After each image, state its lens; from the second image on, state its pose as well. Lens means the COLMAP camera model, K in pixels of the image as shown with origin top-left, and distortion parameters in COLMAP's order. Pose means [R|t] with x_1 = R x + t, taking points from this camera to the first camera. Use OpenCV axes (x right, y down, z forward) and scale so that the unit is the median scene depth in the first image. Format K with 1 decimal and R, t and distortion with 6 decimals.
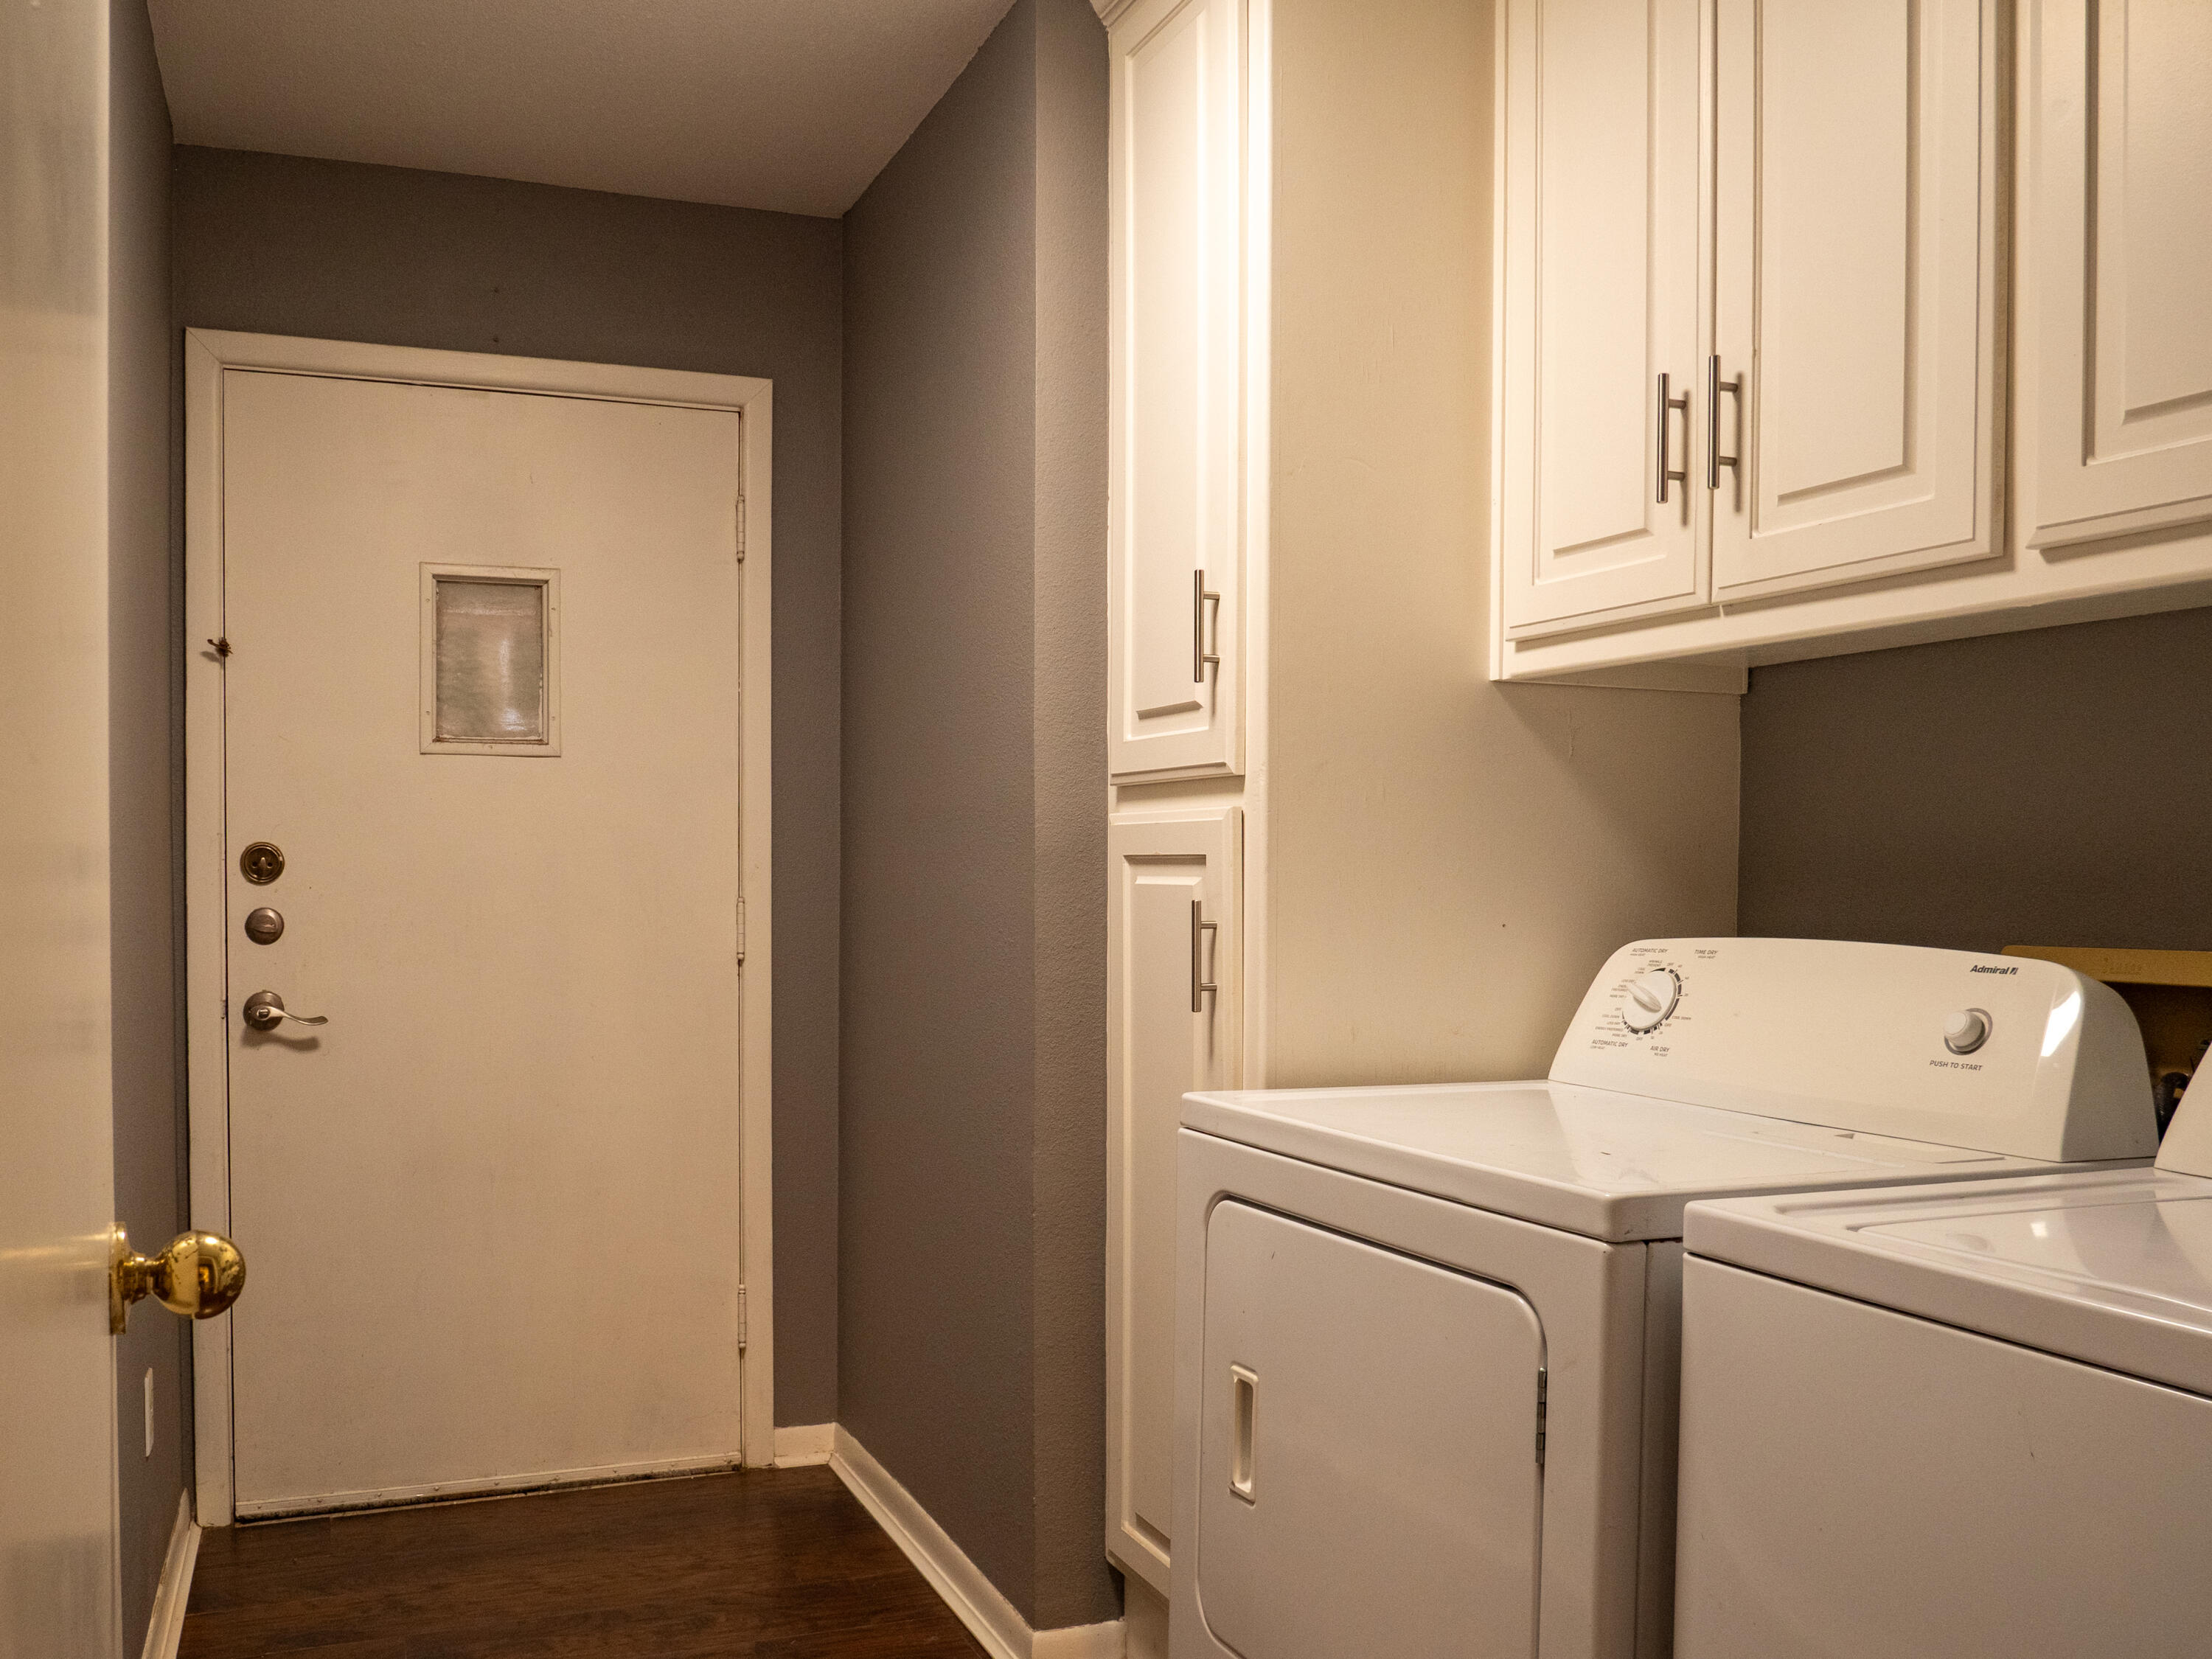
lens RADIAL K [[1666.3, 0, 977.1], [0, 1666.3, 833.5], [0, 0, 1]] dist [-0.050440, 0.011113]
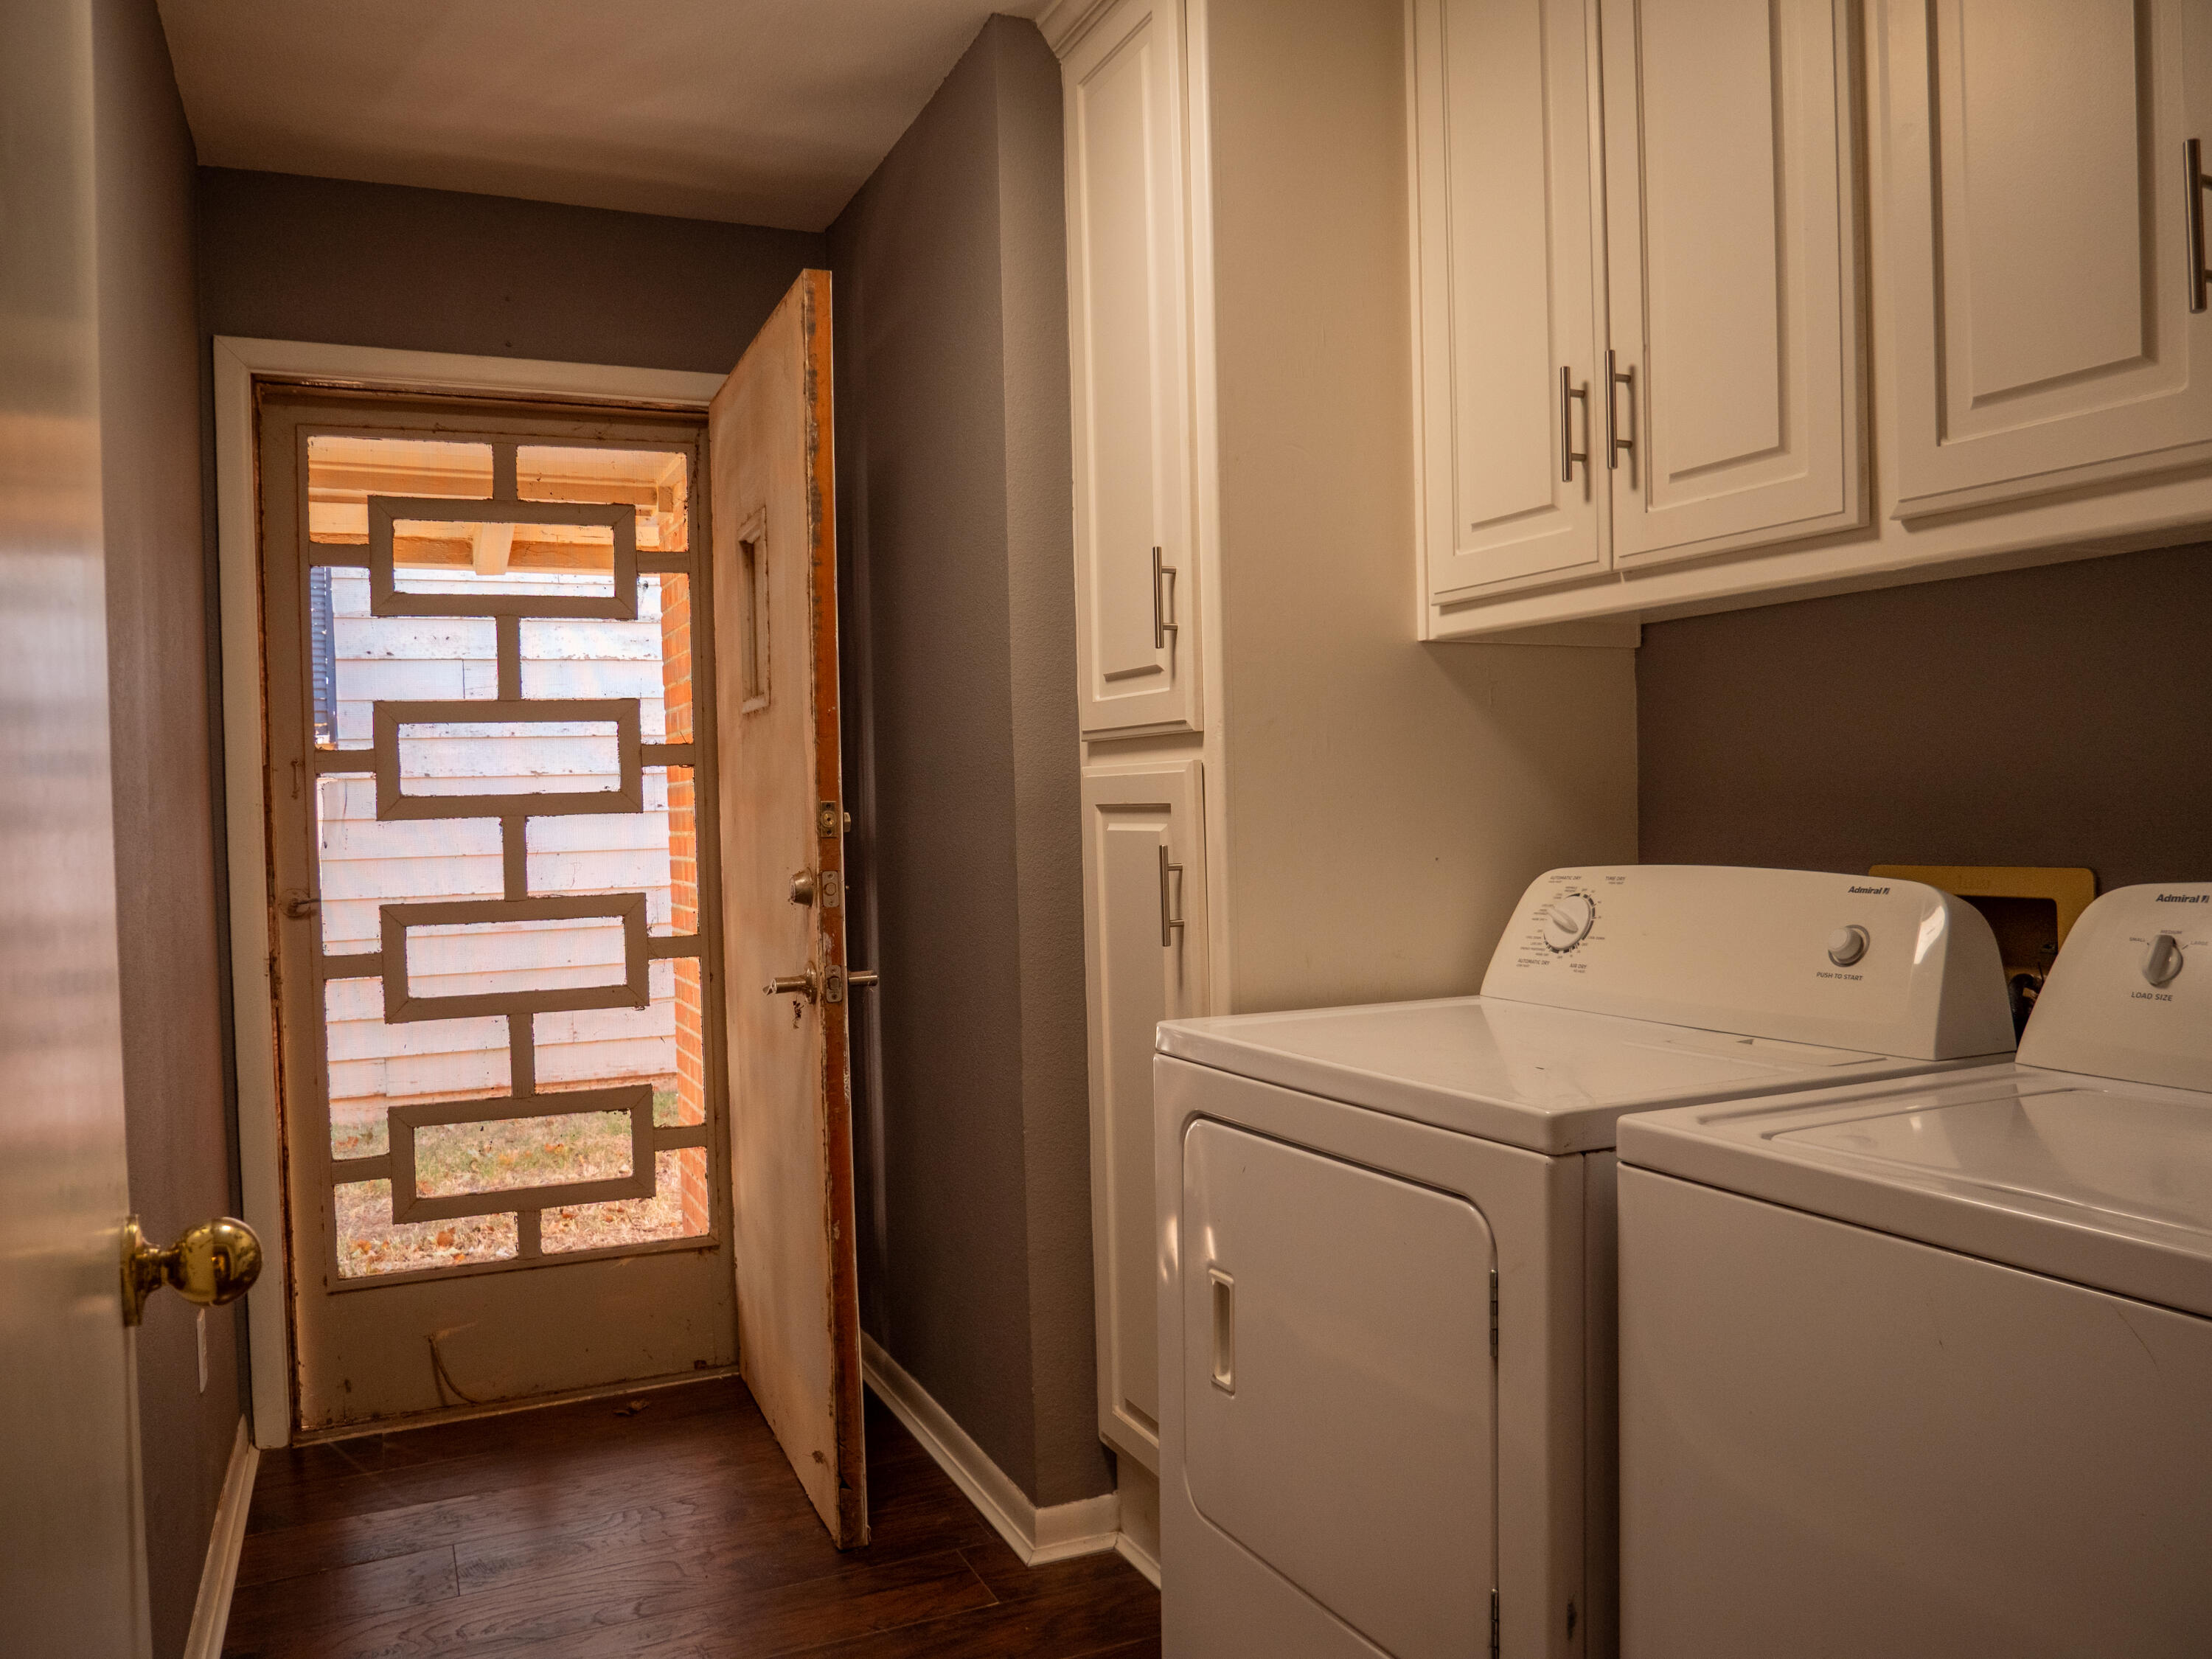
lens RADIAL K [[1672.2, 0, 1106.0], [0, 1672.2, 829.5], [0, 0, 1]] dist [-0.070785, 0.031884]
pose [[0.996030, -0.029266, 0.084066, 0.000935], [0.029605, 0.999558, -0.002781, 0.030907], [-0.083947, 0.005259, 0.996456, -0.099804]]
